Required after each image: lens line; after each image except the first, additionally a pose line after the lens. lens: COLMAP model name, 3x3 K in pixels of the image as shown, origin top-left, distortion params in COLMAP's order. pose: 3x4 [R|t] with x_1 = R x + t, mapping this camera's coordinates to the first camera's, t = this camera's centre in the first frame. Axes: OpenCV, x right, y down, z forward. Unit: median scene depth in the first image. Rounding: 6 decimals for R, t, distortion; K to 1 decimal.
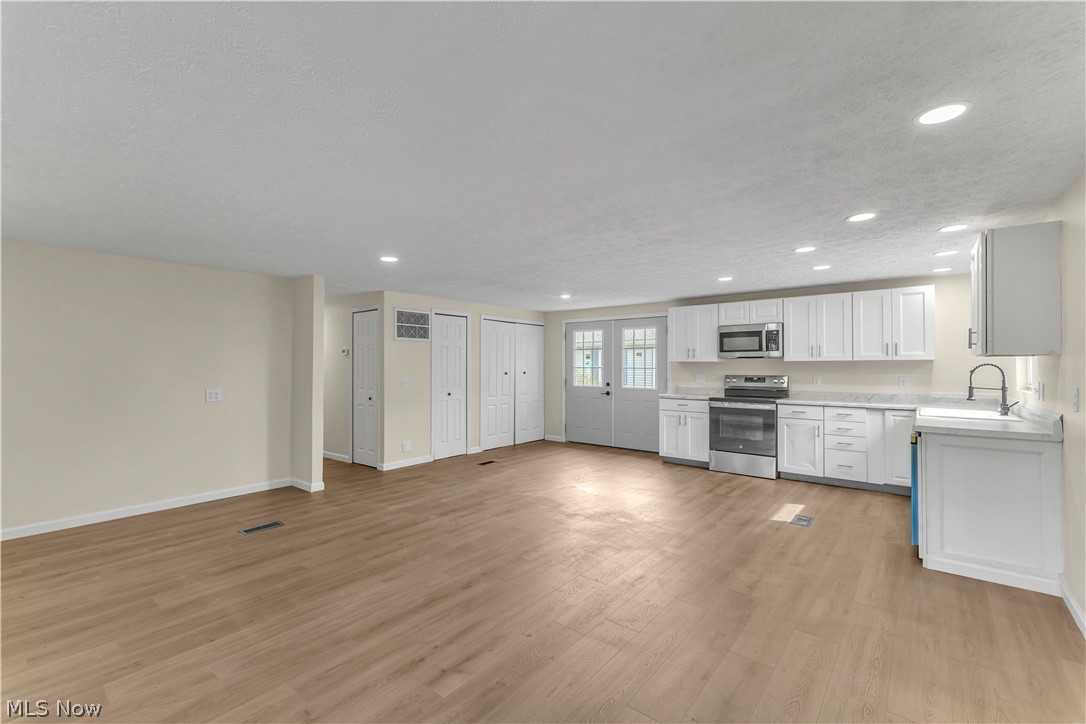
lens RADIAL K [[468.2, 0, 543.4], [0, 468.2, 362.5], [0, 0, 1]] dist [0.010301, -0.002907]
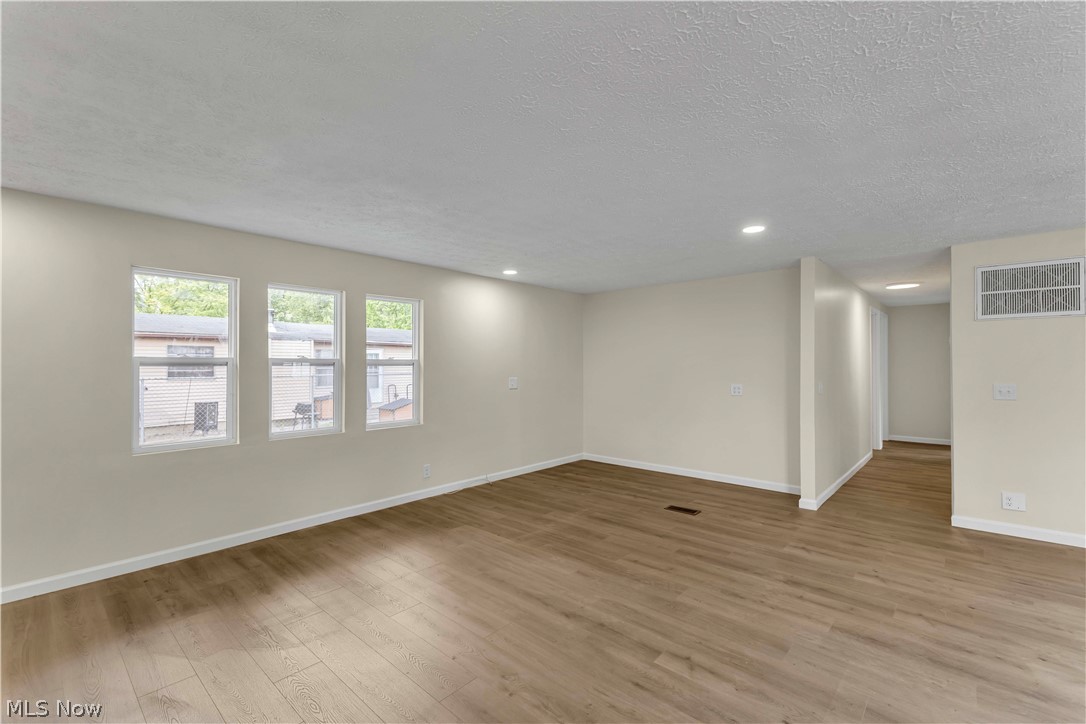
lens RADIAL K [[468.2, 0, 540.3], [0, 468.2, 357.5], [0, 0, 1]] dist [0.010301, -0.002907]
pose [[-0.060631, -0.015397, -0.998041, 0.374094], [0.011927, 0.999798, -0.016149, 0.004594], [0.998089, -0.012883, -0.060435, 0.520499]]
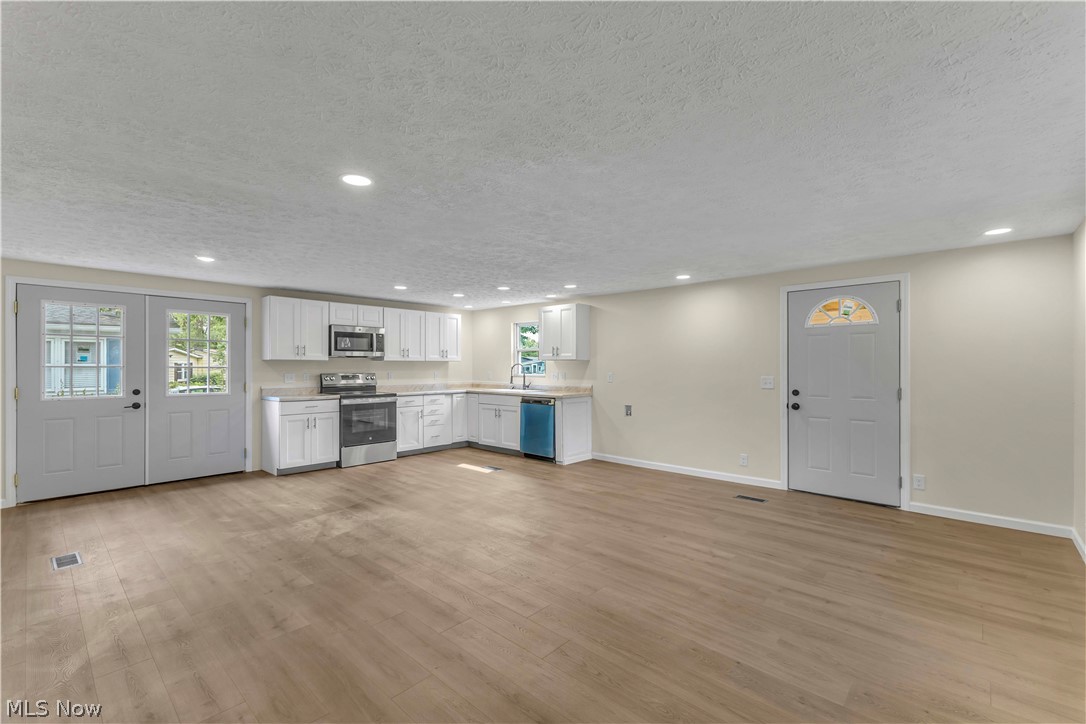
lens RADIAL K [[468.2, 0, 544.6], [0, 468.2, 367.1], [0, 0, 1]] dist [0.010301, -0.002907]
pose [[0.059837, -0.002511, 0.998205, -0.684614], [-0.008894, 0.999956, 0.003049, 0.006434], [-0.998169, -0.009061, 0.059812, 0.554930]]
